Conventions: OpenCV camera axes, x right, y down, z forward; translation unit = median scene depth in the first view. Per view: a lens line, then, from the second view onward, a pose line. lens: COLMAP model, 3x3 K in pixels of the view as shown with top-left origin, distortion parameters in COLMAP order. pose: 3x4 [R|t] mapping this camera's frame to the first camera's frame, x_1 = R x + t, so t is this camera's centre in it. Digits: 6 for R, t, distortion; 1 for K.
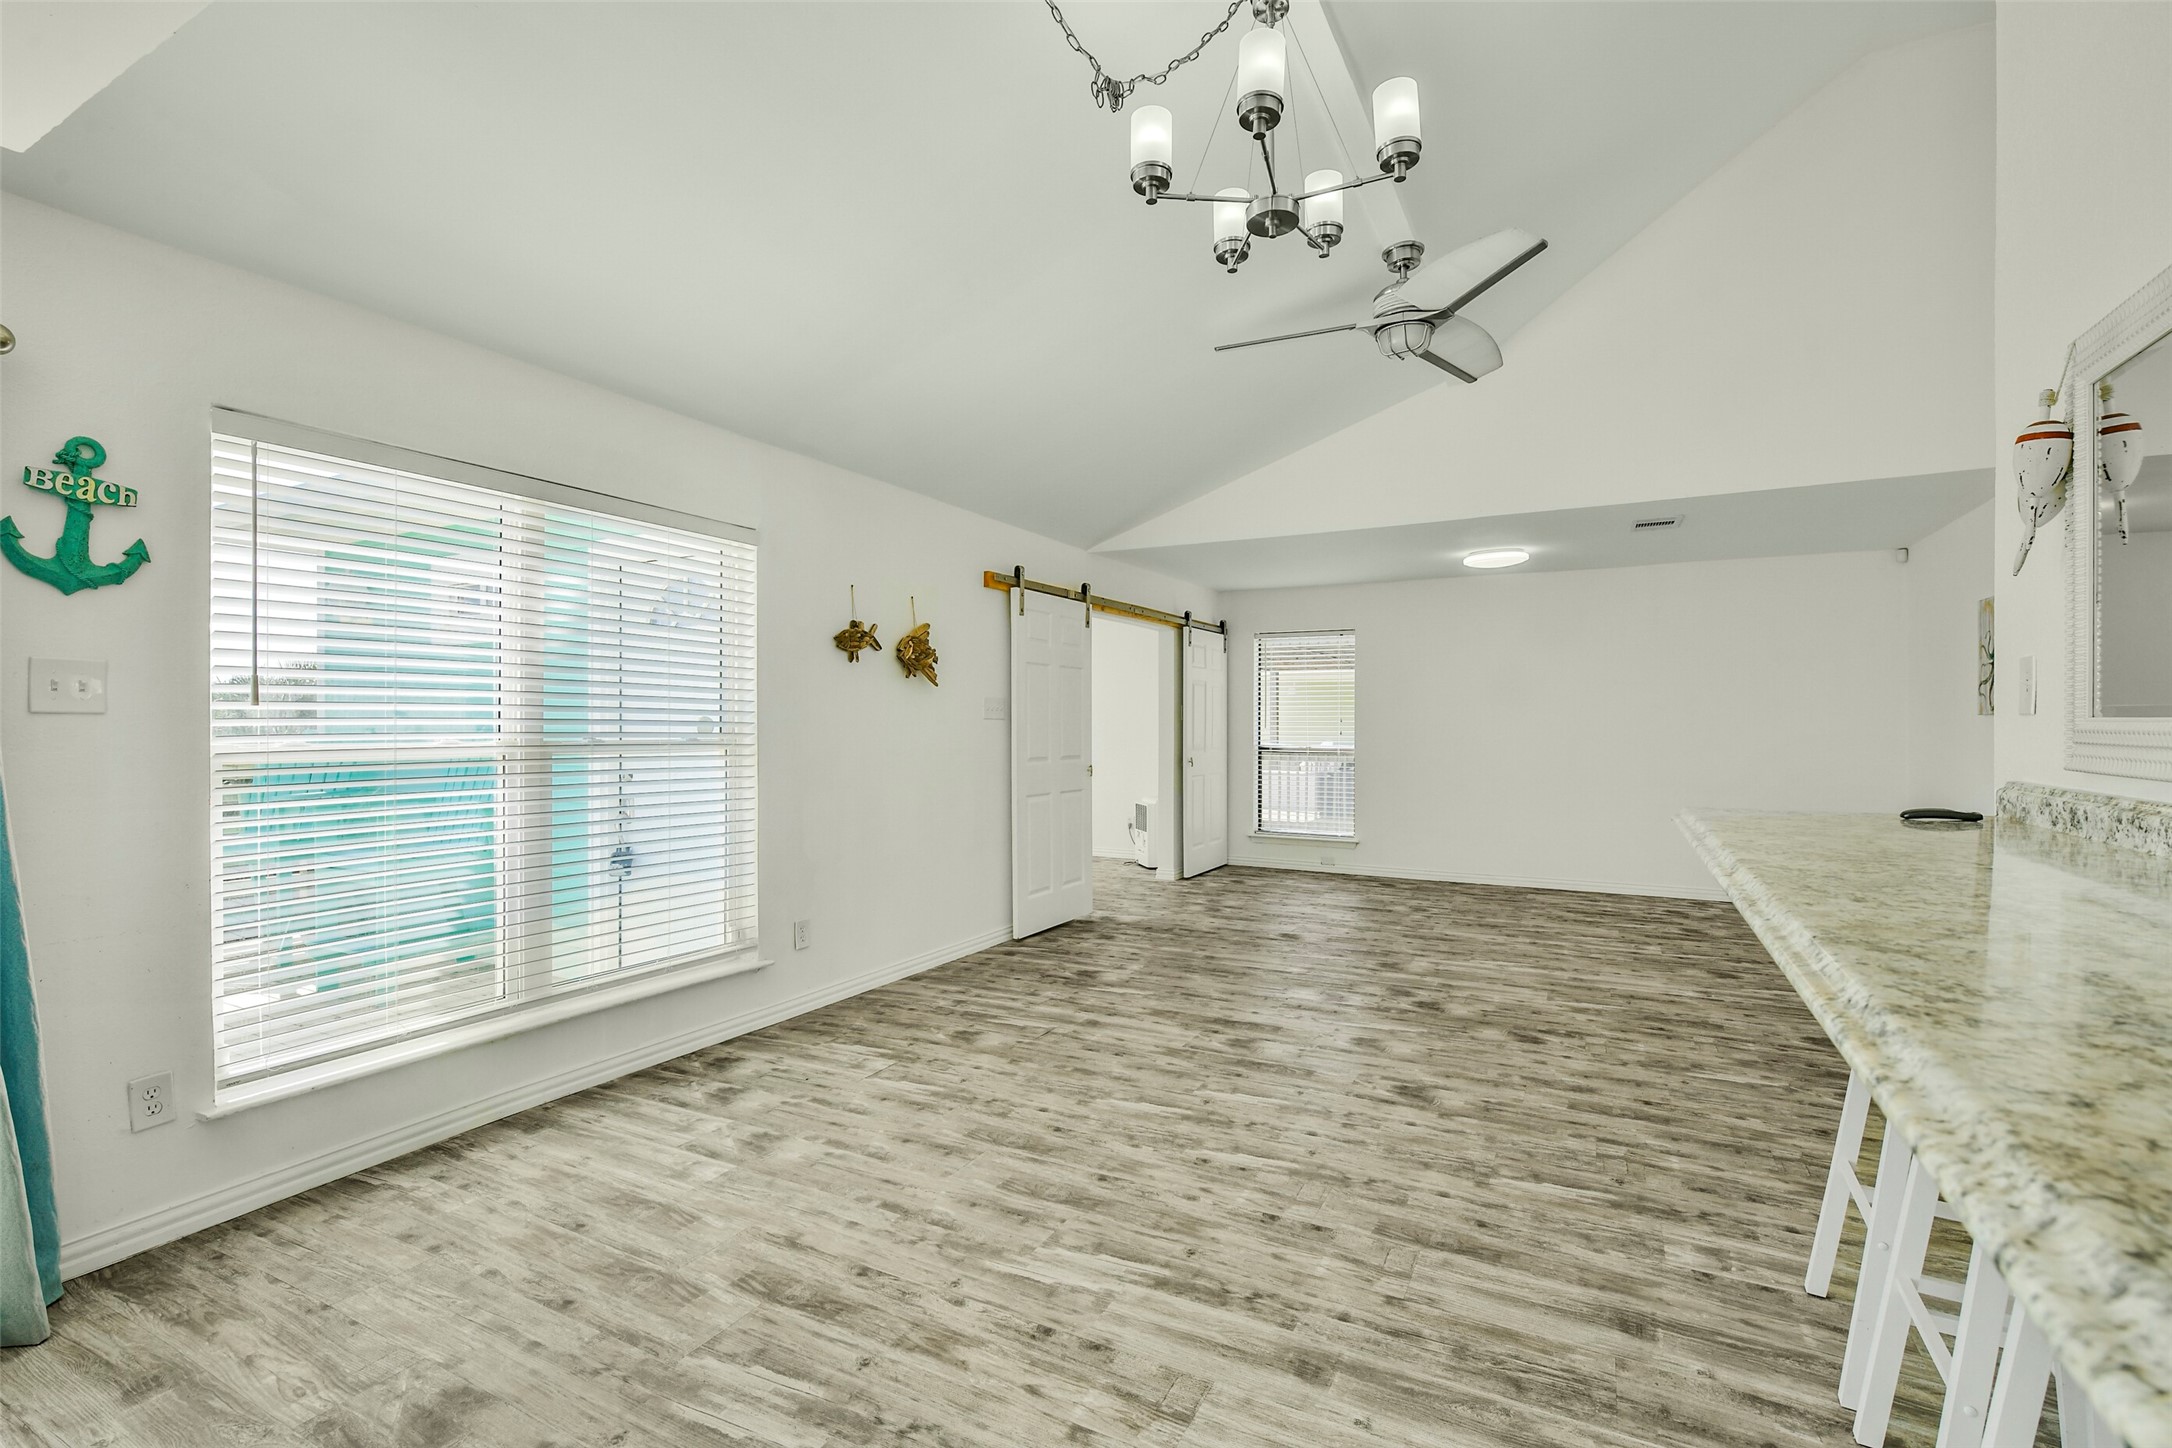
lens RADIAL K [[977.8, 0, 1092.6], [0, 977.8, 707.1], [0, 0, 1]] dist [-0.008002, -0.001429]
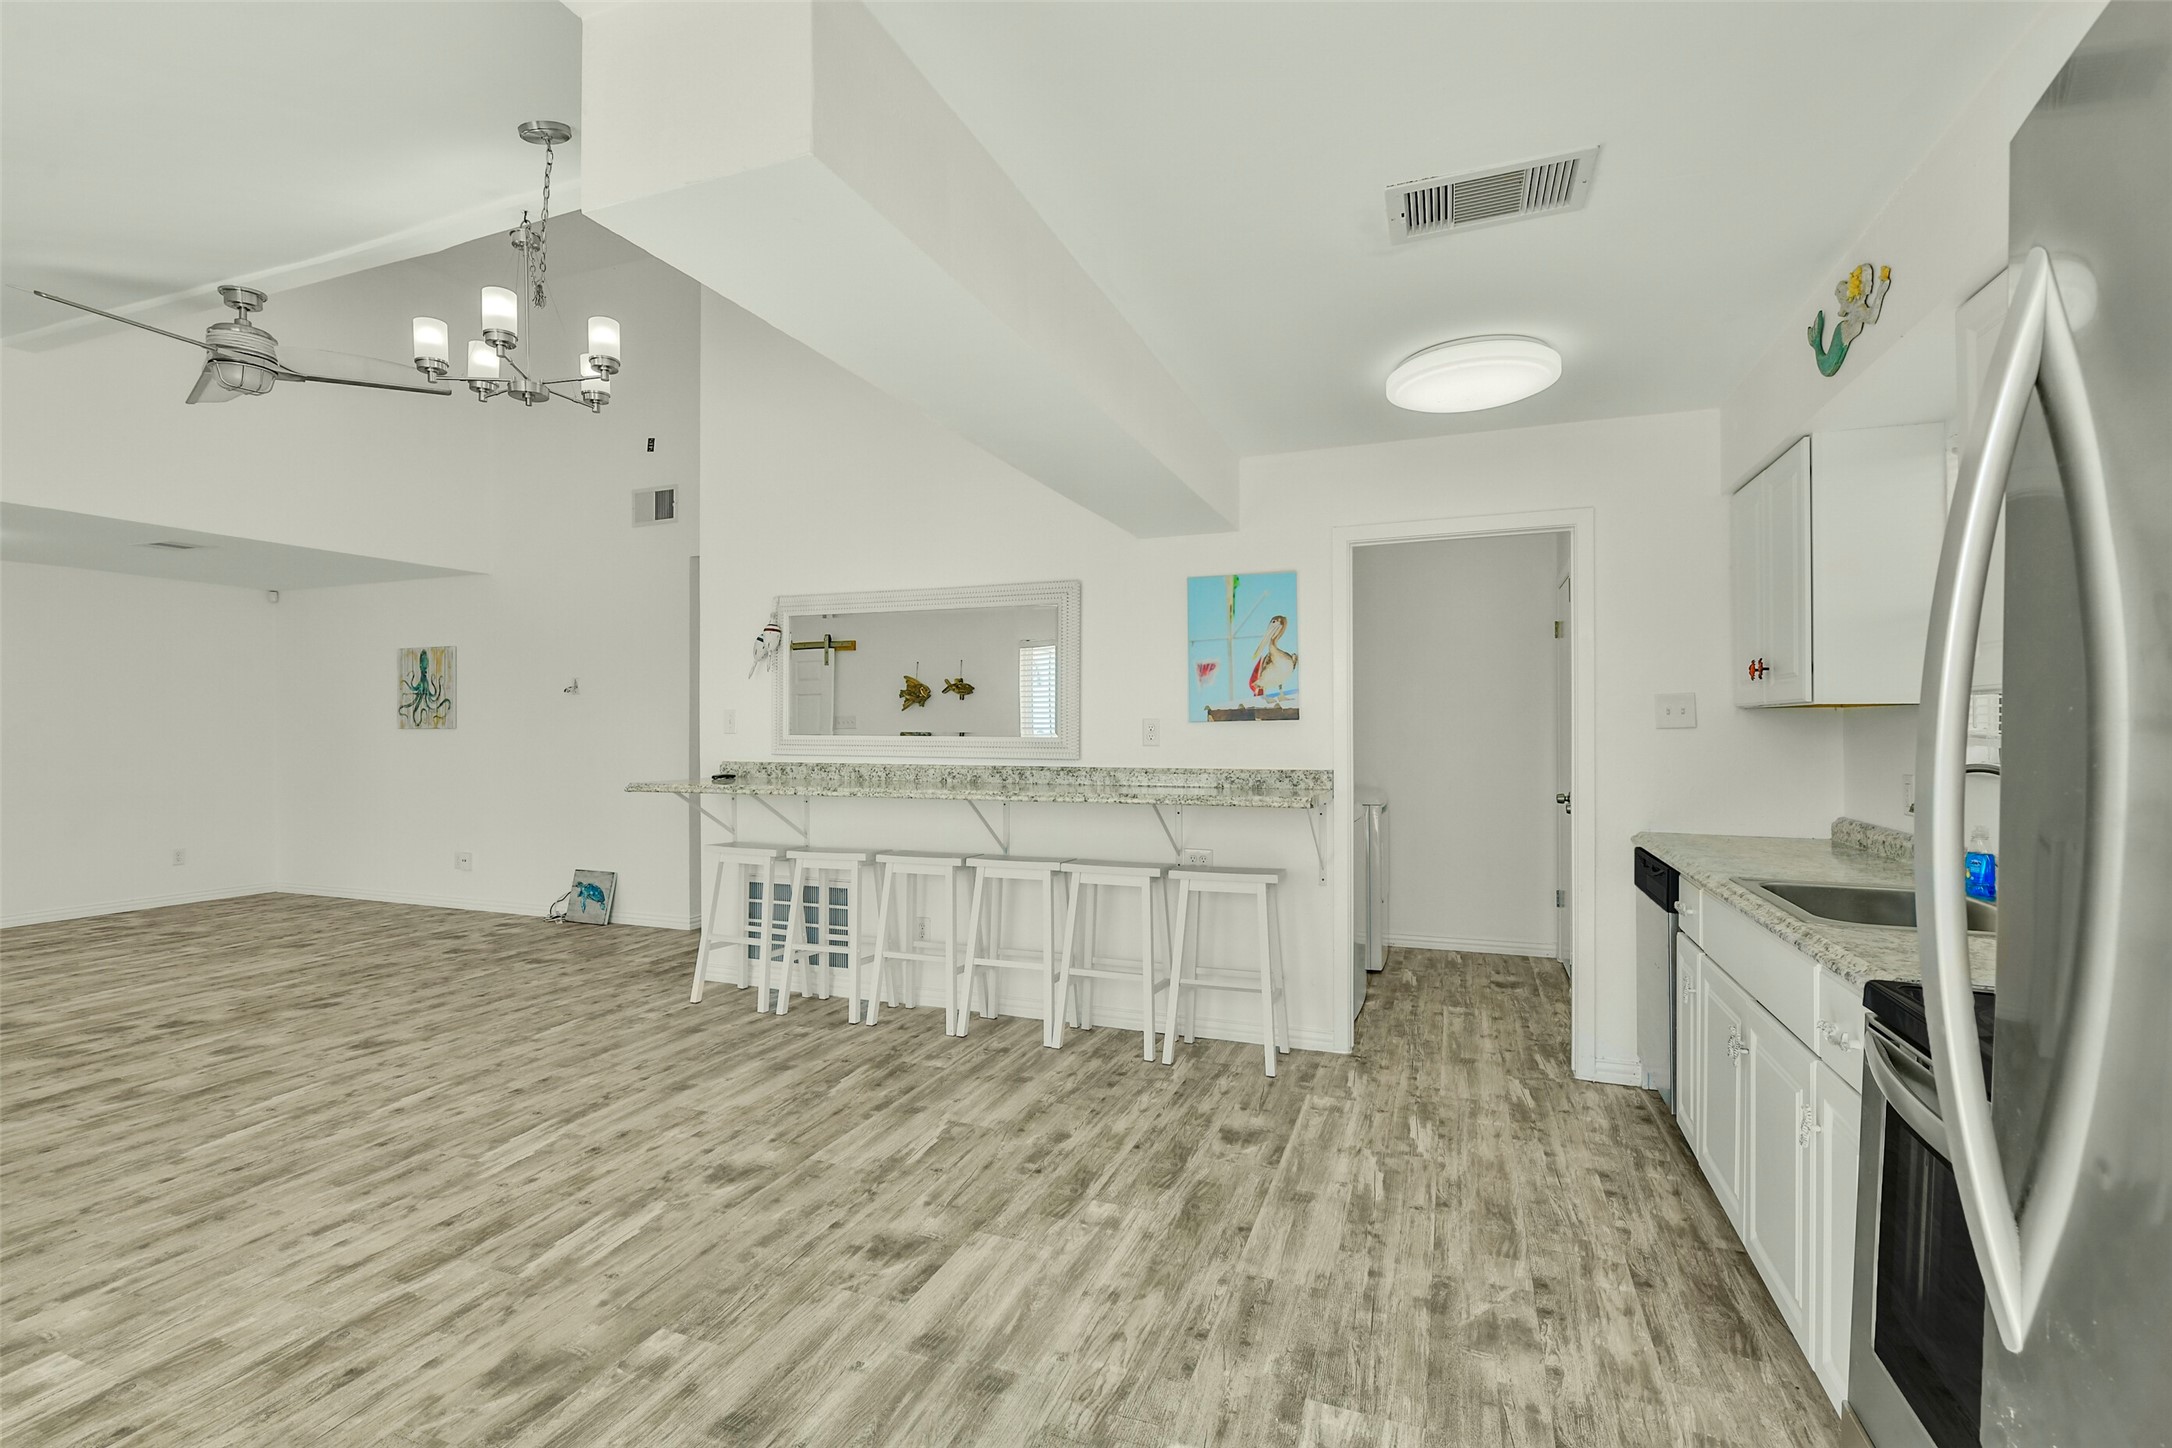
lens RADIAL K [[977.8, 0, 1087.4], [0, 977.8, 726.0], [0, 0, 1]] dist [-0.008002, -0.001429]
pose [[-0.121370, 0.000070, 0.992607, -1.034933], [-0.013605, 0.999906, -0.001734, -0.013833], [-0.992514, -0.013715, -0.121358, 0.275508]]
